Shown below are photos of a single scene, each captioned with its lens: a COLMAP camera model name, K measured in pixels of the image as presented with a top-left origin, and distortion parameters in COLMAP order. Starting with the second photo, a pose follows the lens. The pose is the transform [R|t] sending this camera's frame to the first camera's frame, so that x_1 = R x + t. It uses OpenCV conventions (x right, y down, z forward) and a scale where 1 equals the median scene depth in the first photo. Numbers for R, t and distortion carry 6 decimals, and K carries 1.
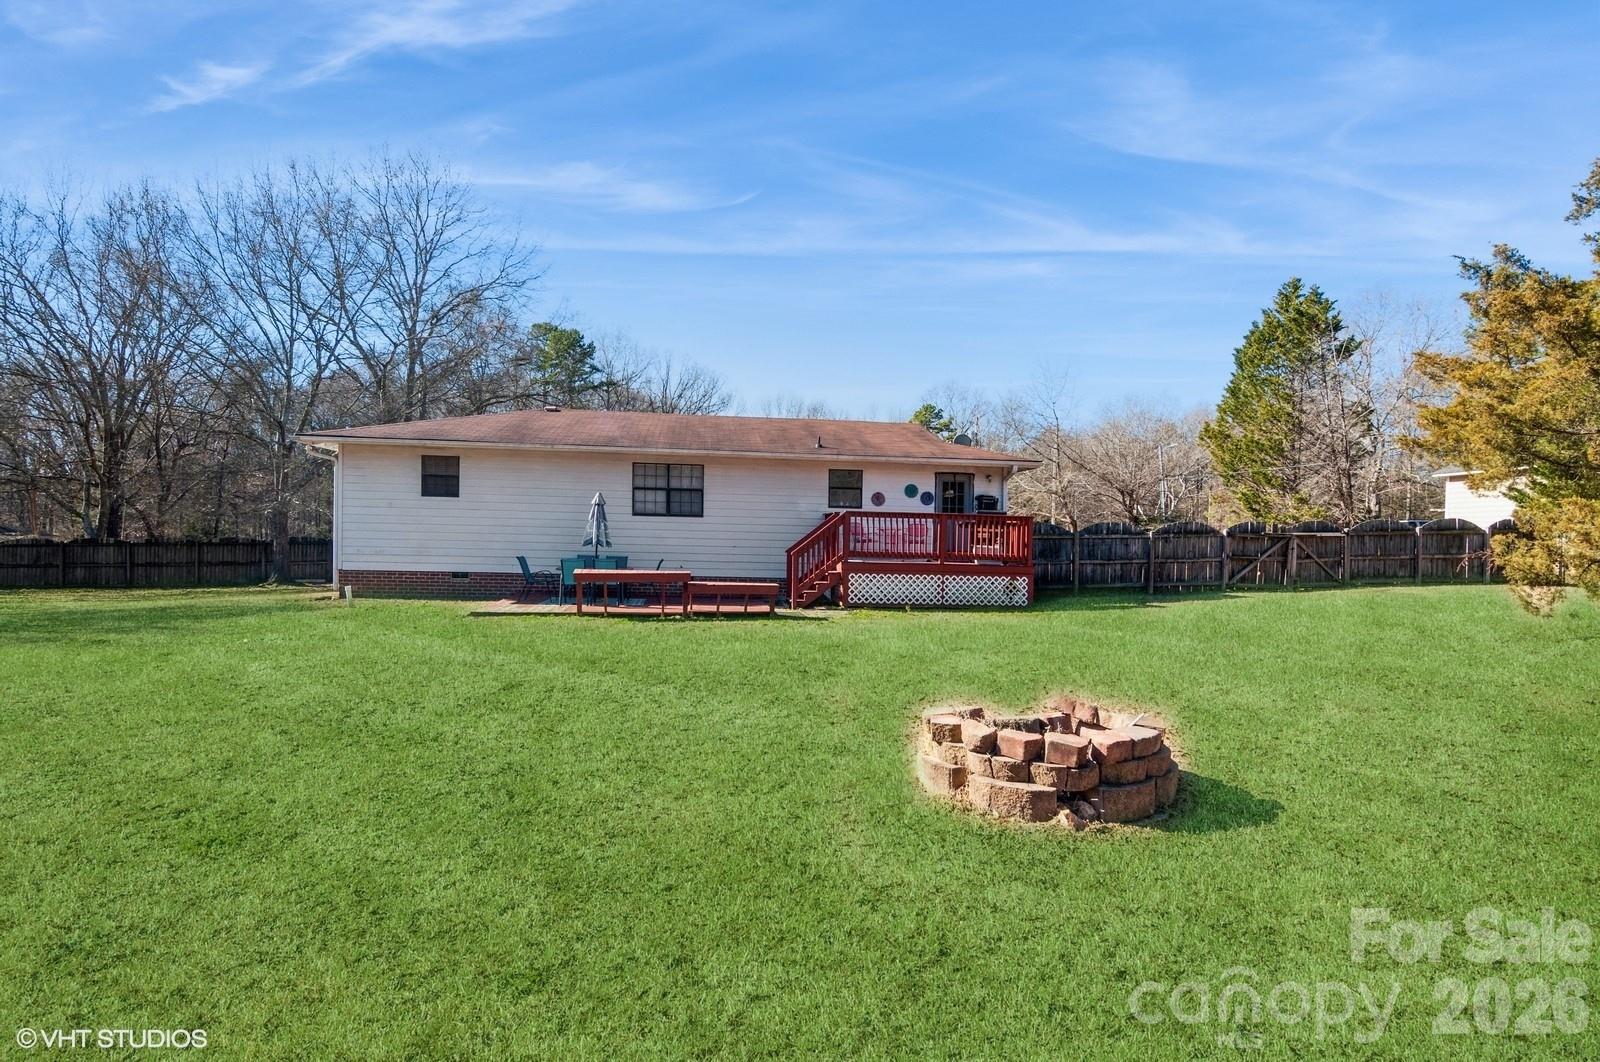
lens RADIAL K [[780.0, 0, 800.0], [0, 780.0, 531.0], [0, 0, 1]] dist [0.015643, 0.000080]
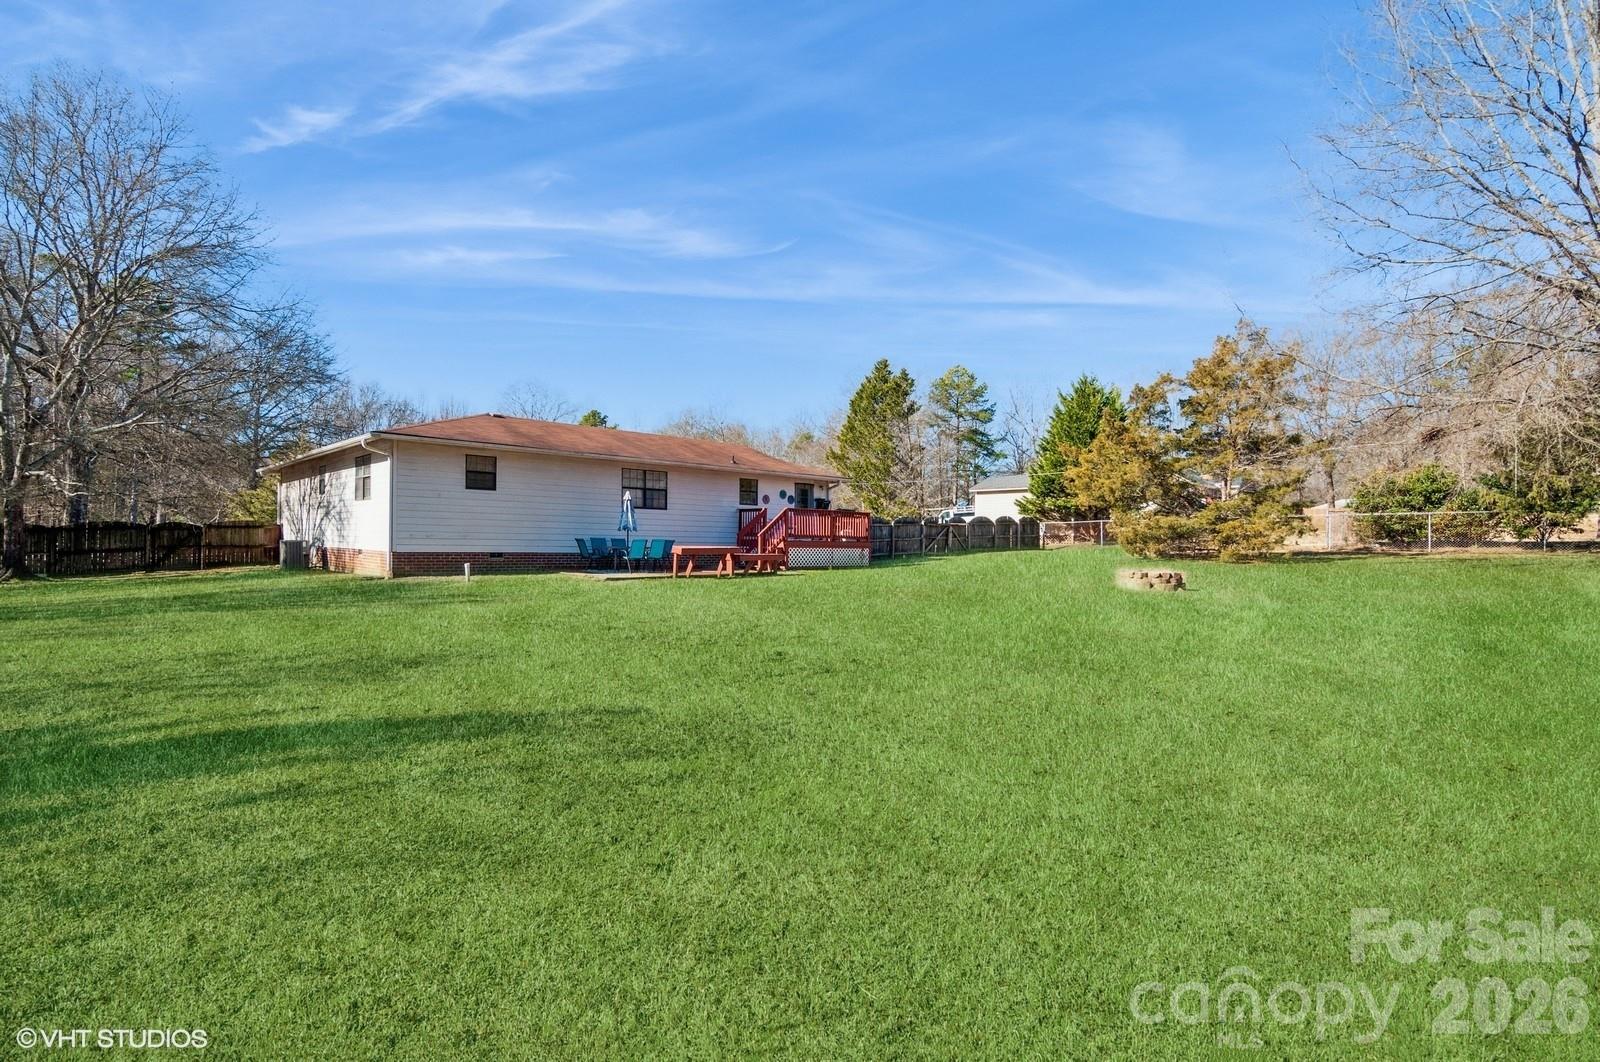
lens RADIAL K [[766.7, 0, 796.4], [0, 766.7, 548.4], [0, 0, 1]] dist [-0.004111, -0.000327]
pose [[0.805397, -0.014182, 0.592566, -0.740058], [-0.006230, 0.999456, 0.032387, 0.004771], [-0.592703, -0.029776, 0.804870, -0.218434]]
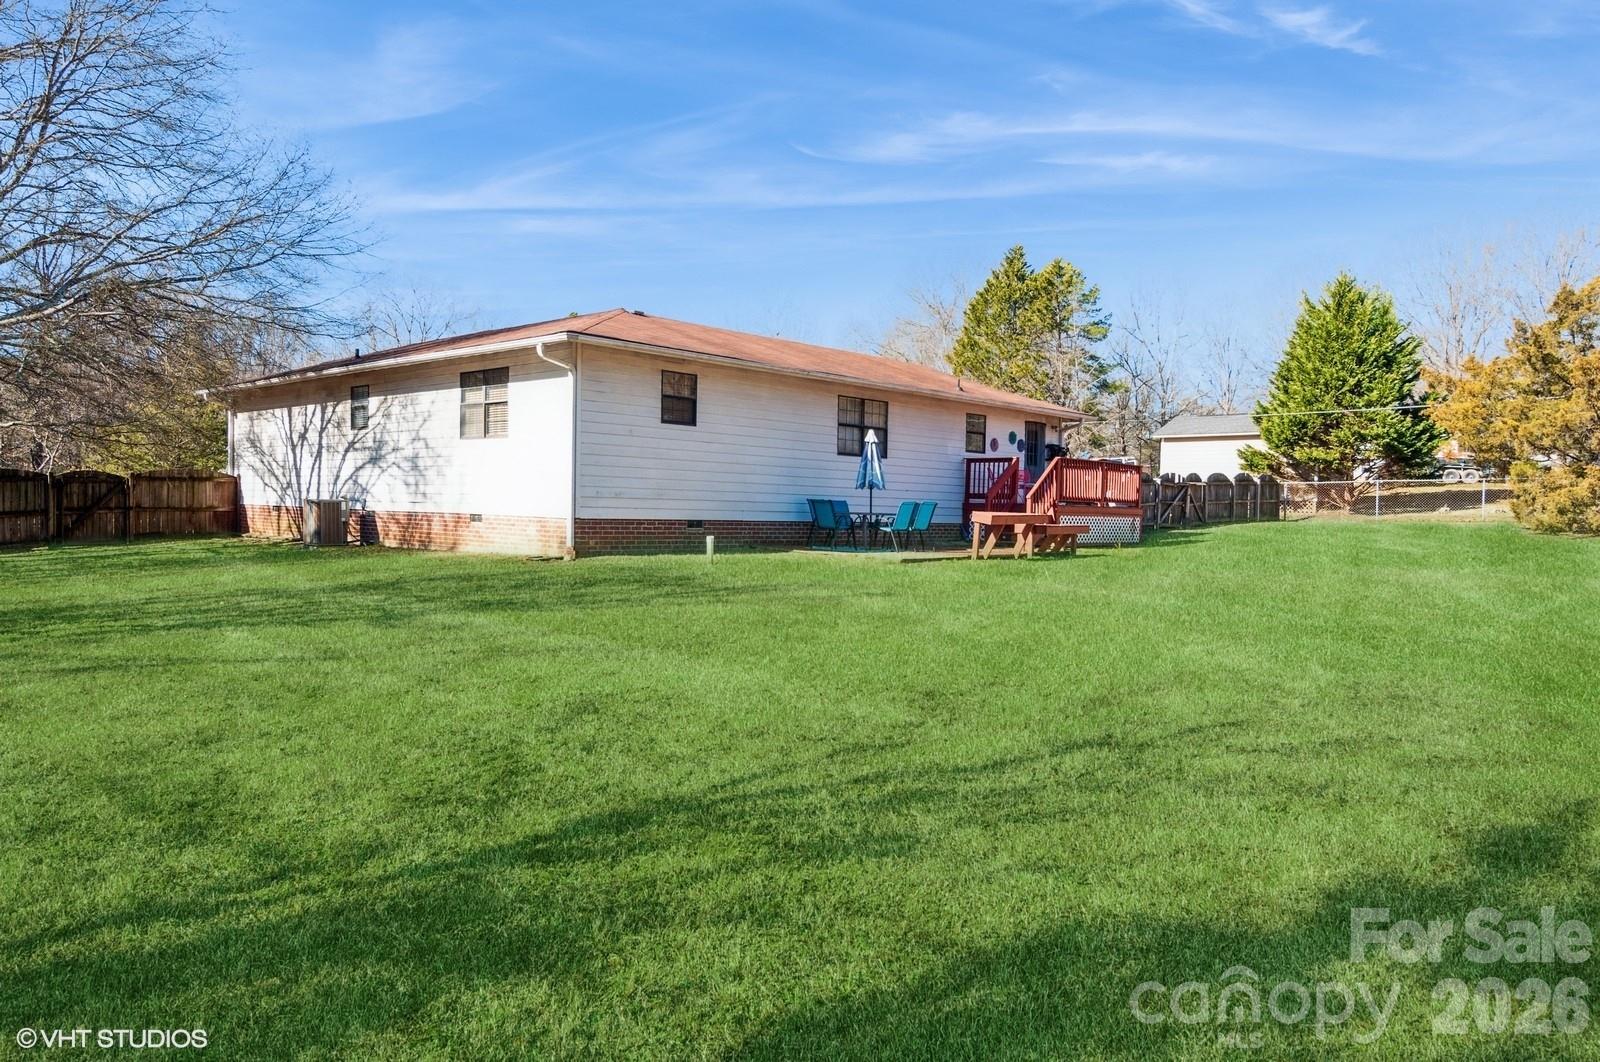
lens RADIAL K [[1105.8, 0, 796.6], [0, 1105.8, 502.5], [0, 0, 1]] dist [0.004887, 0.000852]
pose [[0.760406, -0.000506, 0.649448, -1.056987], [-0.013610, 0.999768, 0.016713, 0.013925], [-0.649306, -0.021548, 0.760222, 0.075001]]
